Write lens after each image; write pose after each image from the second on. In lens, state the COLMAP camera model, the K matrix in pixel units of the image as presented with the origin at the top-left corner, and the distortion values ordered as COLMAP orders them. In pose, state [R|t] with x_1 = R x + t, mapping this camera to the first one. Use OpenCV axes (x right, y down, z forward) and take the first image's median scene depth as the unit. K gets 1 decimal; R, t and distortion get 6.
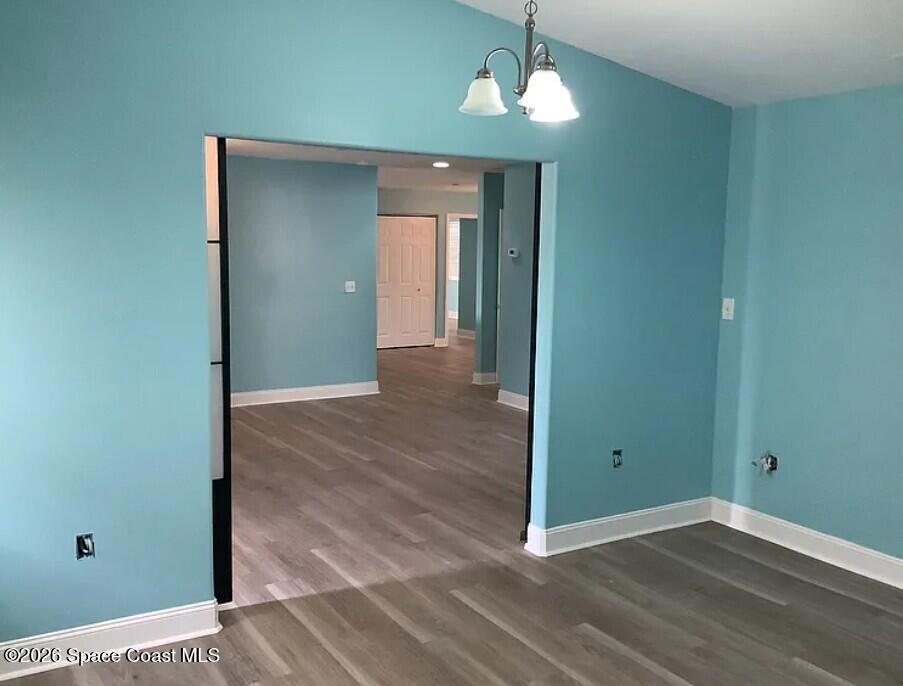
lens RADIAL K [[867.8, 0, 451.5], [0, 867.8, 343.0], [0, 0, 1]] dist [-0.003979, -0.001698]
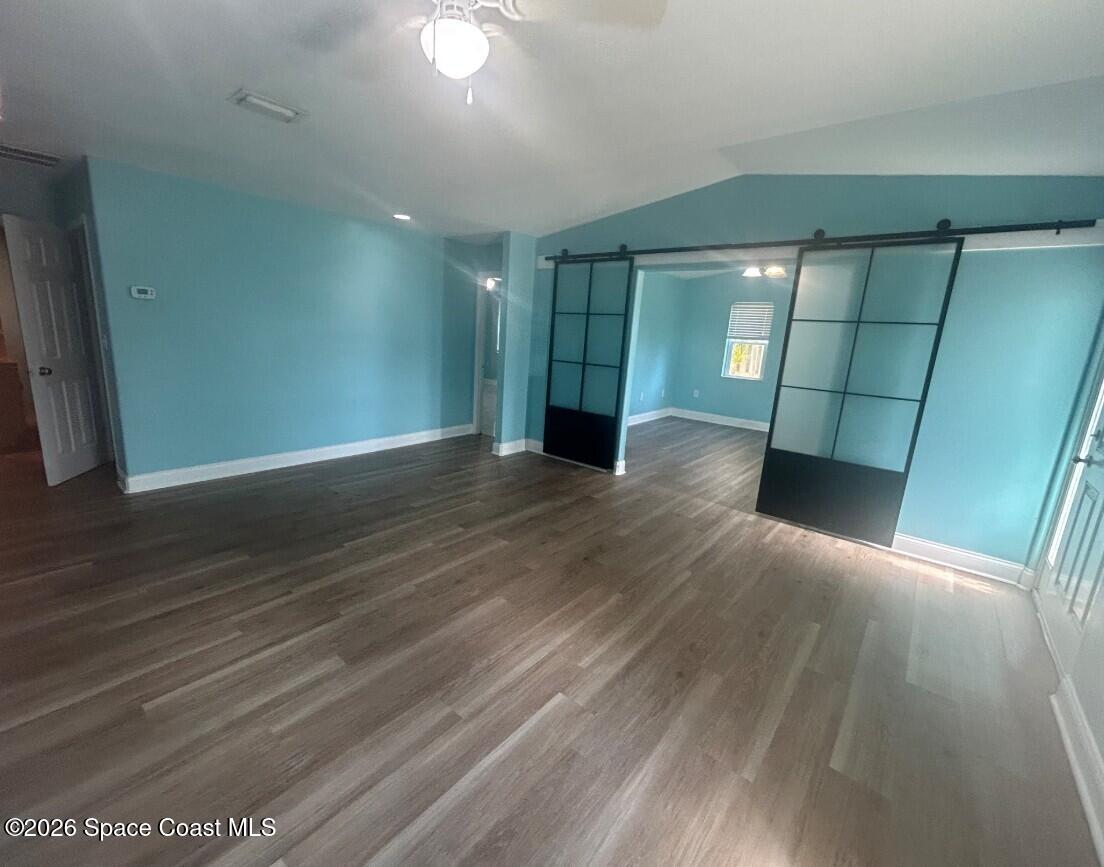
lens RADIAL K [[454.9, 0, 552.0], [0, 454.9, 433.5], [0, 0, 1]] dist [0.000641, 0.000033]
pose [[-0.311042, -0.252663, 0.916195, -0.666116], [0.042747, 0.959319, 0.279068, -0.125168], [-0.949434, 0.125966, -0.287588, 1.212948]]
